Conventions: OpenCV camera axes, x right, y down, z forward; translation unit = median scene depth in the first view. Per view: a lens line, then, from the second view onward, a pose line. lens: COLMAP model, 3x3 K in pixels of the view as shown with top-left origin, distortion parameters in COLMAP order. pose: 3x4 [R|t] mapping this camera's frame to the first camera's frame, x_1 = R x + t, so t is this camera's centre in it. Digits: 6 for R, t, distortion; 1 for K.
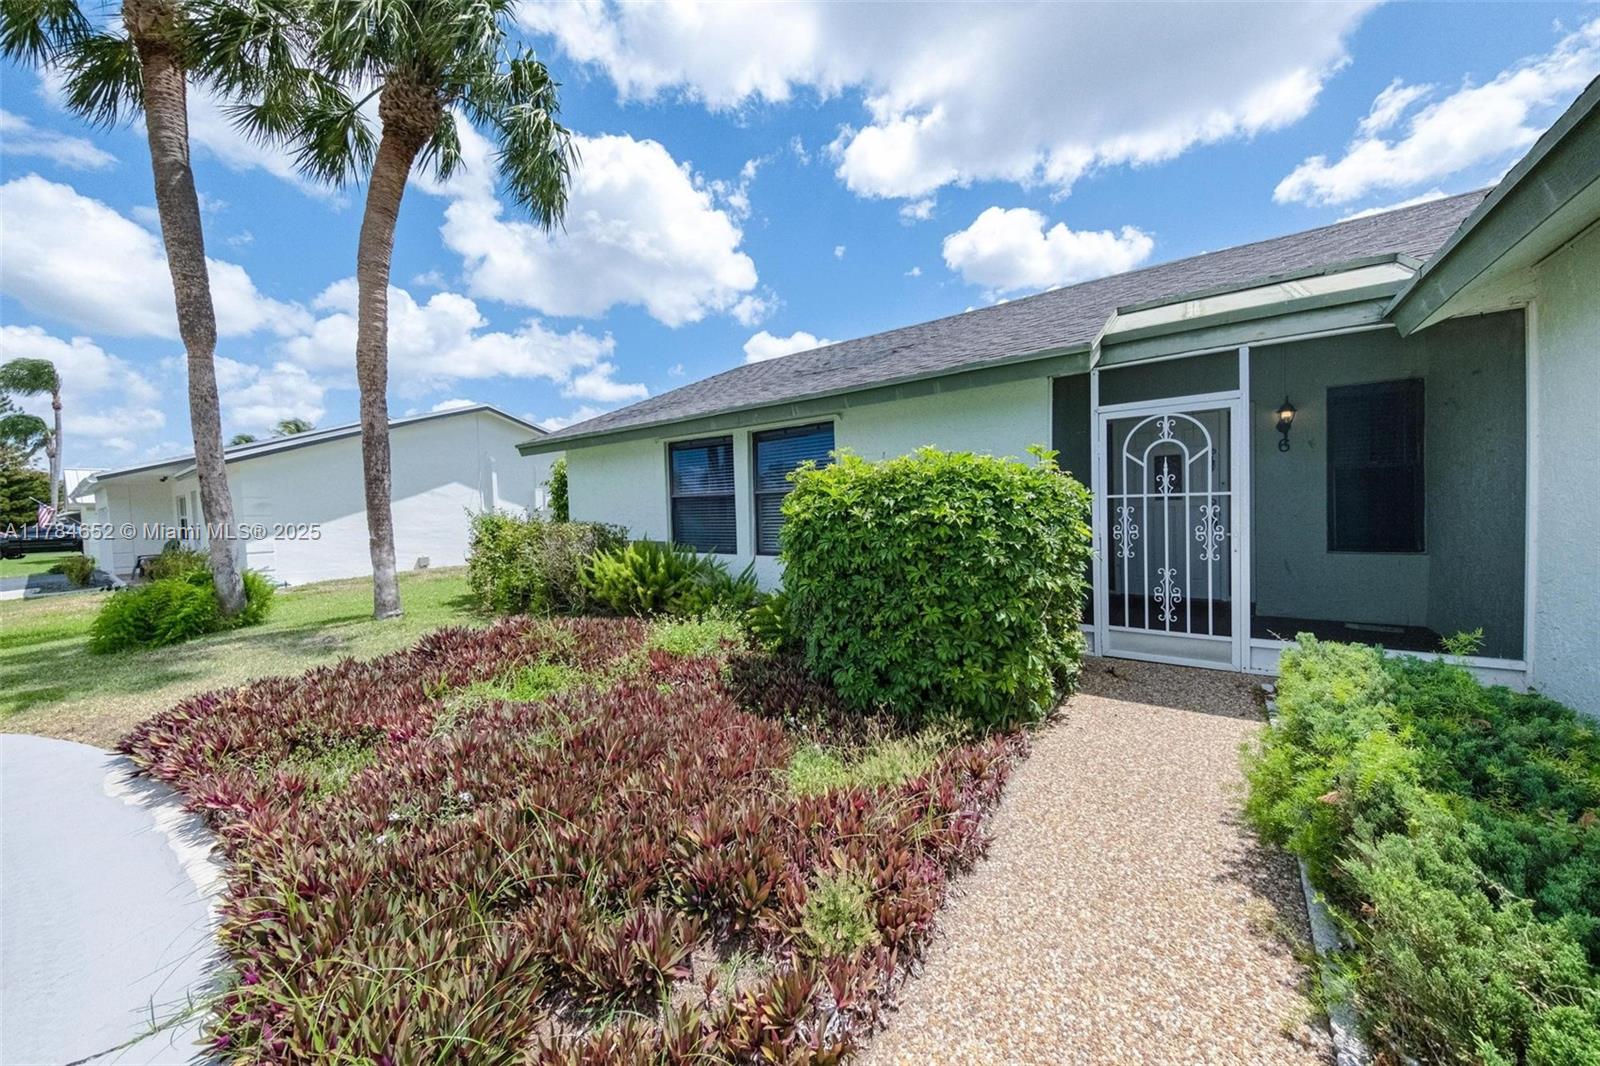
lens RADIAL K [[582.1, 0, 809.0], [0, 582.1, 534.3], [0, 0, 1]] dist [0.014918, -0.001410]
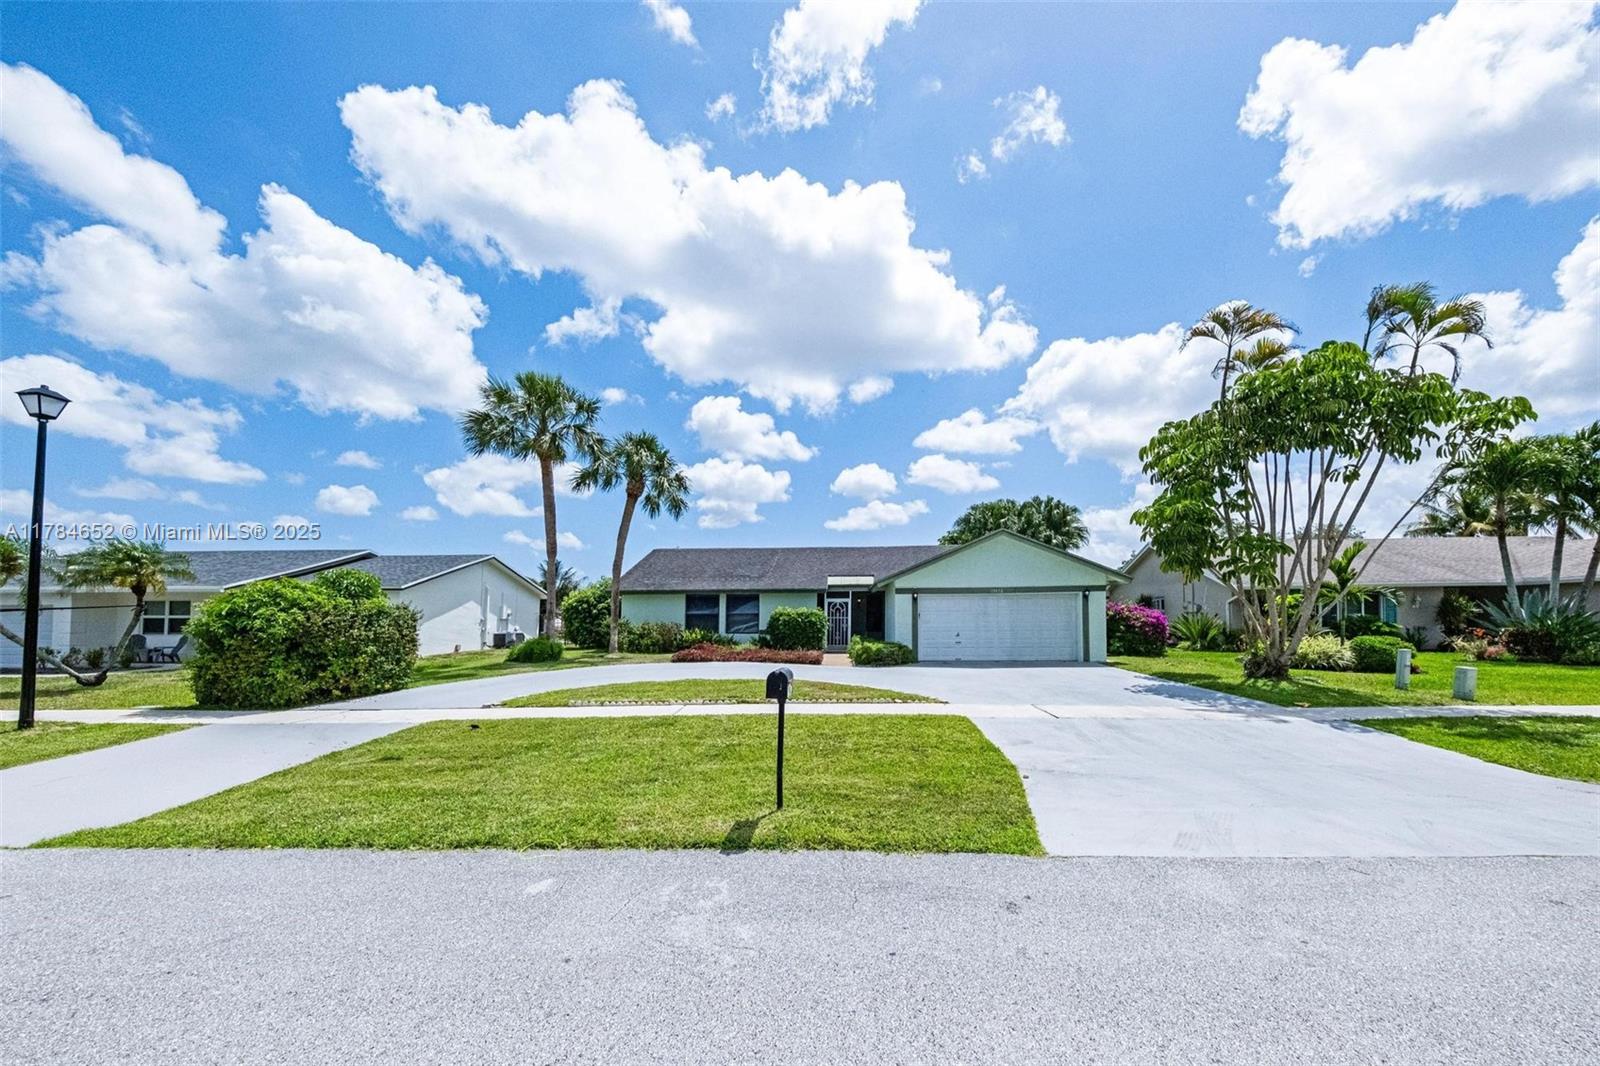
lens RADIAL K [[582.1, 0, 811.9], [0, 582.1, 584.8], [0, 0, 1]] dist [0.014918, -0.001410]
pose [[0.816358, 0.058910, 0.574533, -1.561044], [0.010125, 0.993172, -0.116223, 0.145509], [-0.577457, 0.100697, 0.810187, -1.863268]]
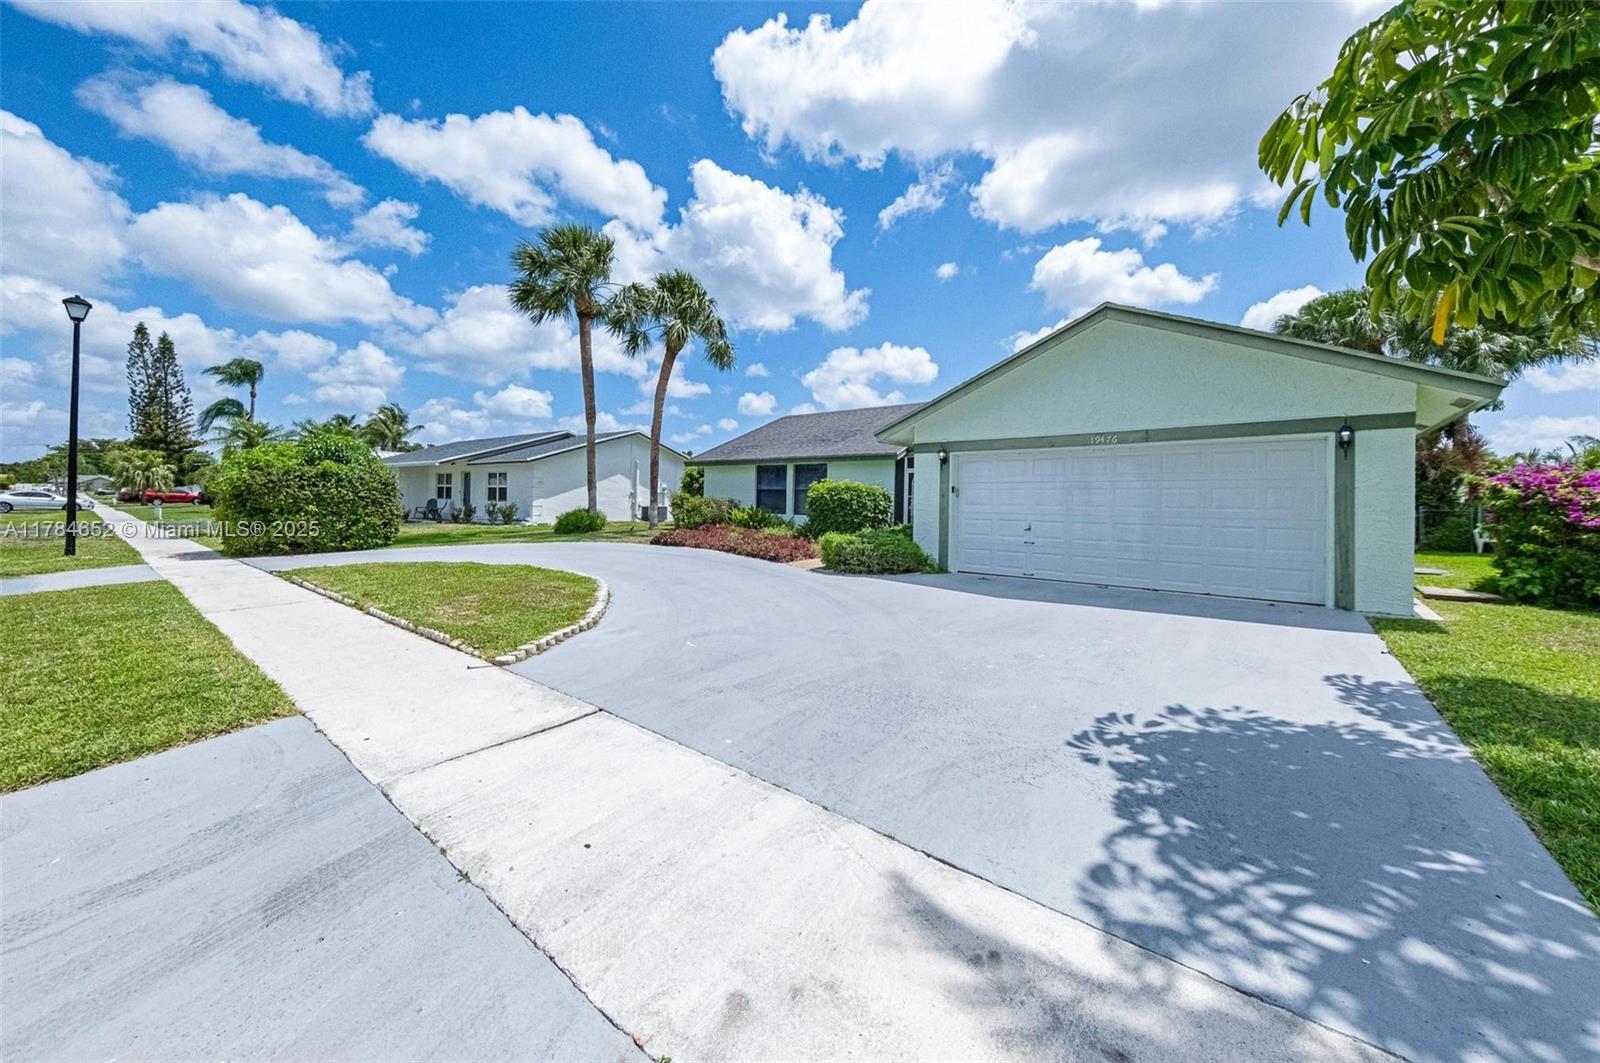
lens RADIAL K [[582.1, 0, 798.6], [0, 582.1, 520.1], [0, 0, 1]] dist [0.014918, -0.001410]
pose [[0.997518, 0.055685, -0.043089, 0.038220], [-0.056533, 0.998225, -0.018707, 0.106414], [0.041971, 0.021097, 0.998896, -1.490952]]
